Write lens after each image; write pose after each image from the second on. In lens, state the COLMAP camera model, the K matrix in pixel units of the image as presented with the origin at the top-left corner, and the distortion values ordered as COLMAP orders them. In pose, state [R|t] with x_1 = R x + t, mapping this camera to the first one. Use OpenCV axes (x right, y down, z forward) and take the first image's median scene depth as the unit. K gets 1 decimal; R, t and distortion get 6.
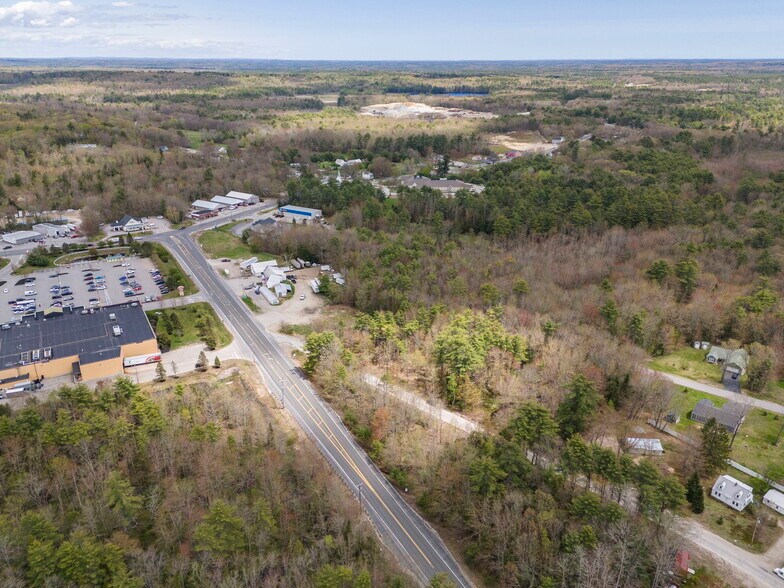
lens RADIAL K [[577.9, 0, 390.0], [0, 577.9, 296.0], [0, 0, 1]] dist [0.067128, -0.056063]
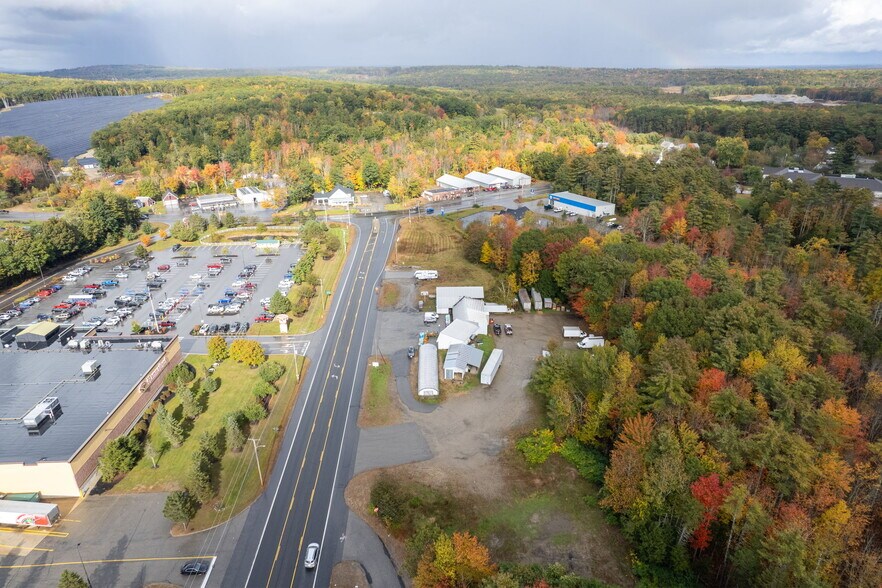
lens RADIAL K [[560.6, 0, 443.9], [0, 560.6, 300.8], [0, 0, 1]] dist [-0.065345, 0.056910]
pose [[0.890143, 0.173834, -0.421221, -0.021598], [-0.164892, 0.984612, 0.057884, -0.073362], [0.424802, 0.017931, 0.905109, 0.549278]]
